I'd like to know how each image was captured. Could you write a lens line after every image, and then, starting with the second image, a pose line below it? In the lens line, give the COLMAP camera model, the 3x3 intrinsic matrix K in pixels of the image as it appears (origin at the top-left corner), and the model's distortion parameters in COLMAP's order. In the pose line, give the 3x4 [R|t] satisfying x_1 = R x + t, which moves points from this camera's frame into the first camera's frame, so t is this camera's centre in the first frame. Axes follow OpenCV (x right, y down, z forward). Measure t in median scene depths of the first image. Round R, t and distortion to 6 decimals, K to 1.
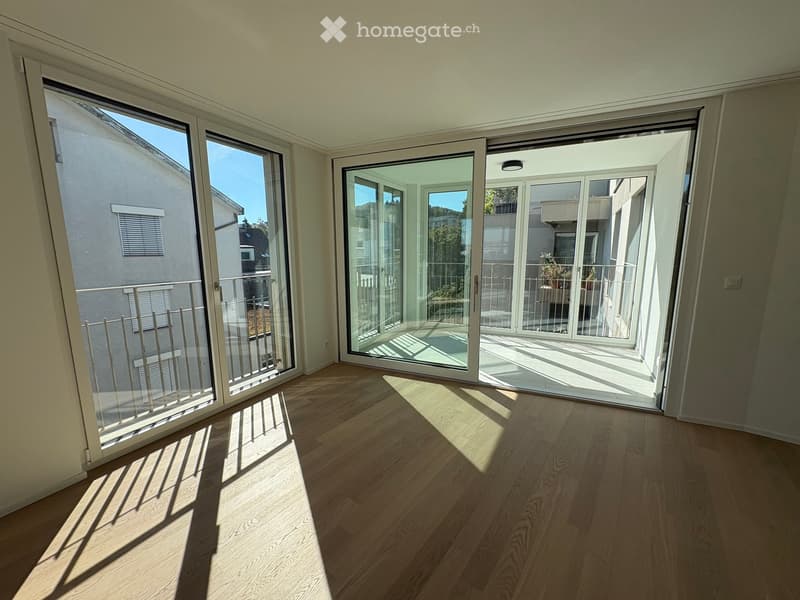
lens RADIAL K [[320.0, 0, 399.0], [0, 320.0, 300.1], [0, 0, 1]] dist [-0.000041, -0.000052]
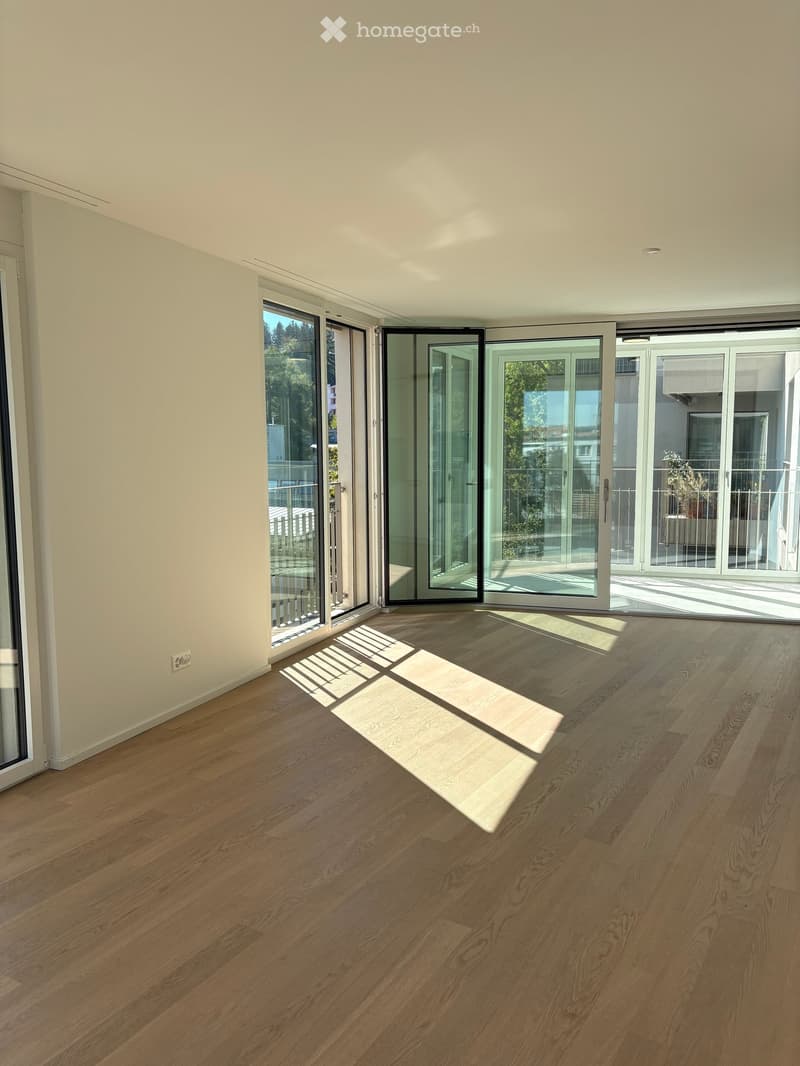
lens RADIAL K [[805.0, 0, 404.6], [0, 805.0, 529.2], [0, 0, 1]] dist [0.033560, -0.008096]
pose [[0.993321, -0.012623, 0.114695, -0.381656], [0.018477, 0.998572, -0.050123, 0.109897], [-0.113898, 0.051907, 0.992135, -0.746624]]
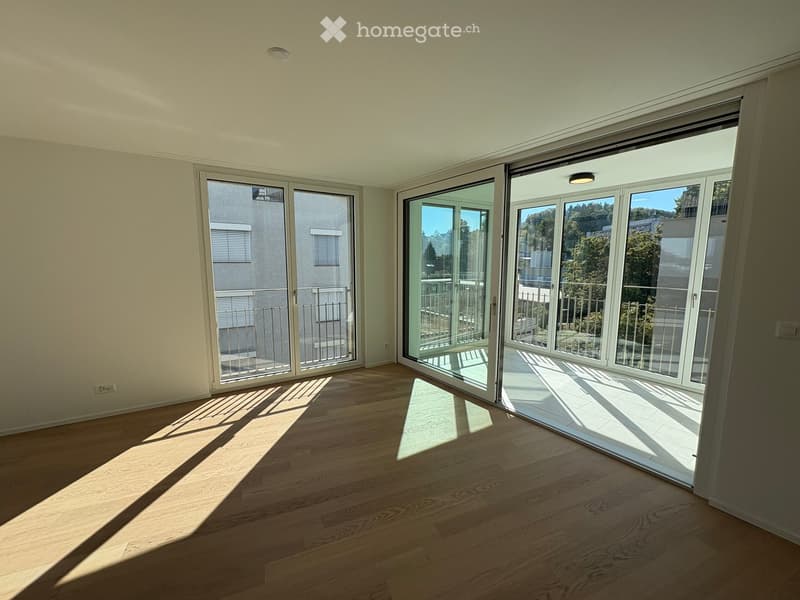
lens RADIAL K [[320.0, 0, 399.0], [0, 320.0, 300.1], [0, 0, 1]] dist [-0.000041, -0.000052]
pose [[0.869343, 0.066960, -0.489652, 0.343055], [-0.081592, 0.996629, -0.008571, -0.022910], [0.487427, 0.047402, 0.871876, -0.026522]]
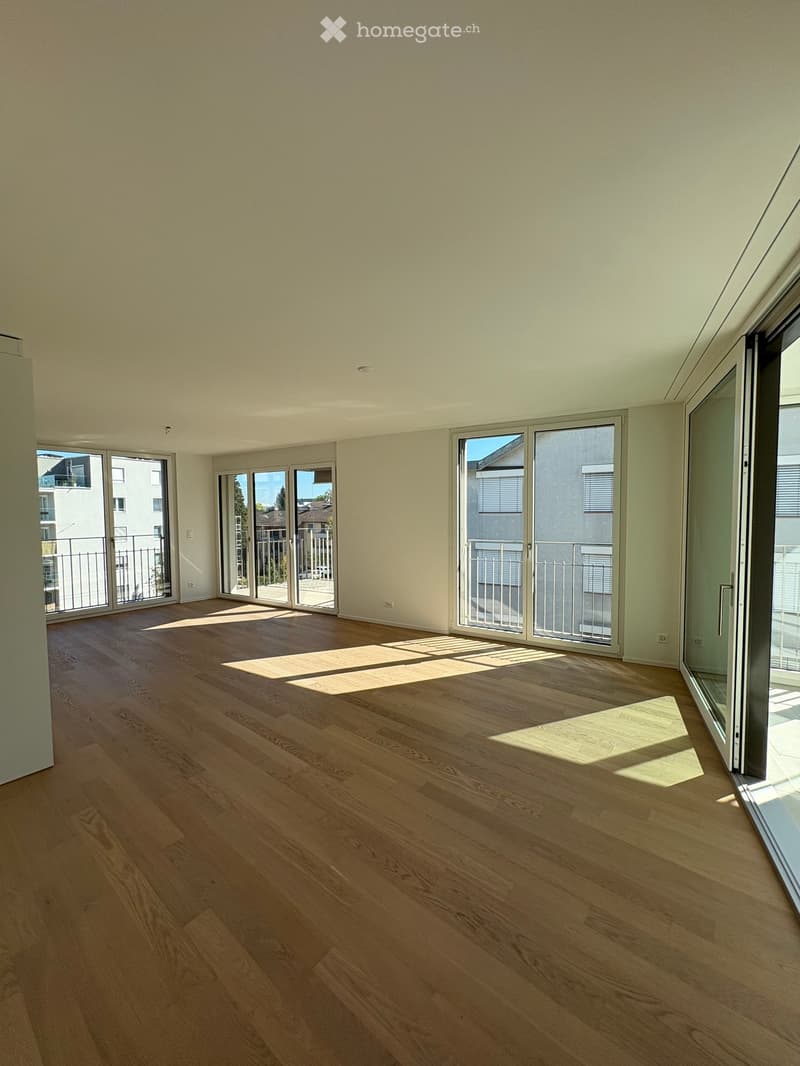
lens RADIAL K [[422.1, 0, 396.9], [0, 422.1, 532.3], [0, 0, 1]] dist [-0.000157, -0.000007]
pose [[-0.026495, 0.054632, -0.998155, 0.714929], [-0.142272, 0.988135, 0.057860, -0.076417], [0.989473, 0.143542, -0.018408, 0.300492]]
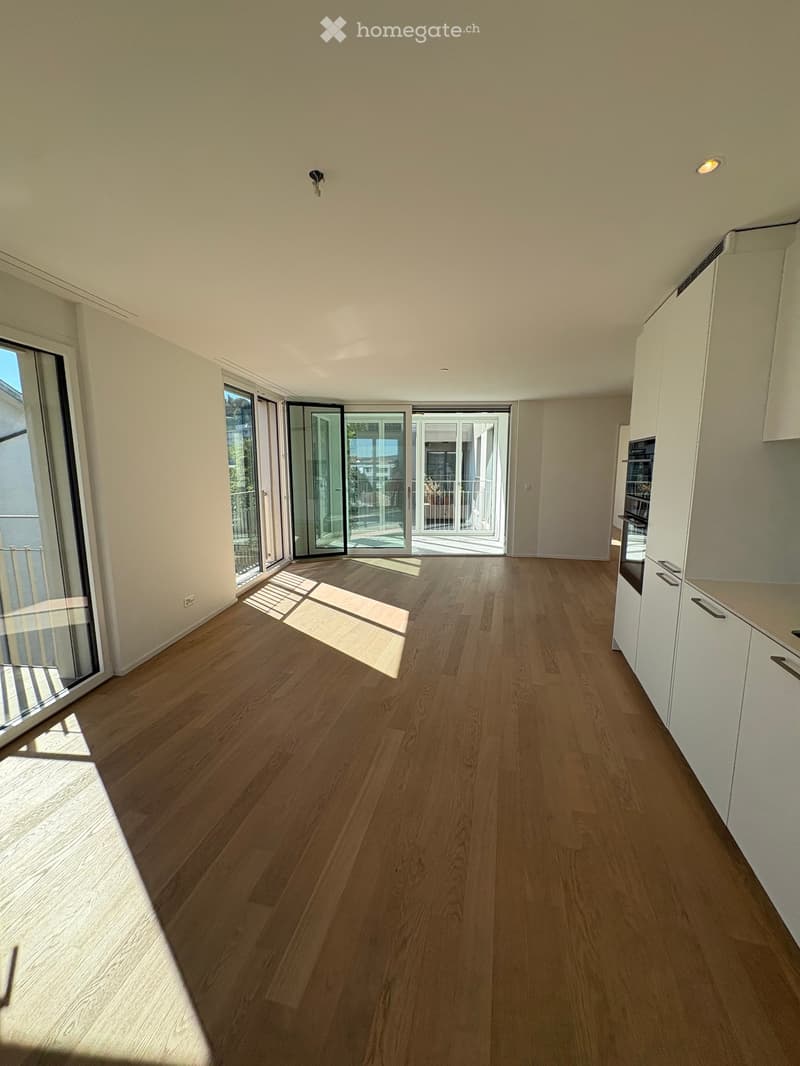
lens RADIAL K [[428.7, 0, 398.9], [0, 428.7, 530.9], [0, 0, 1]] dist [0.000767, 0.000261]
pose [[0.916125, -0.056587, 0.396880, -0.488830], [0.058658, 0.998254, 0.006928, 0.092762], [-0.396579, 0.016934, 0.917845, -0.697804]]
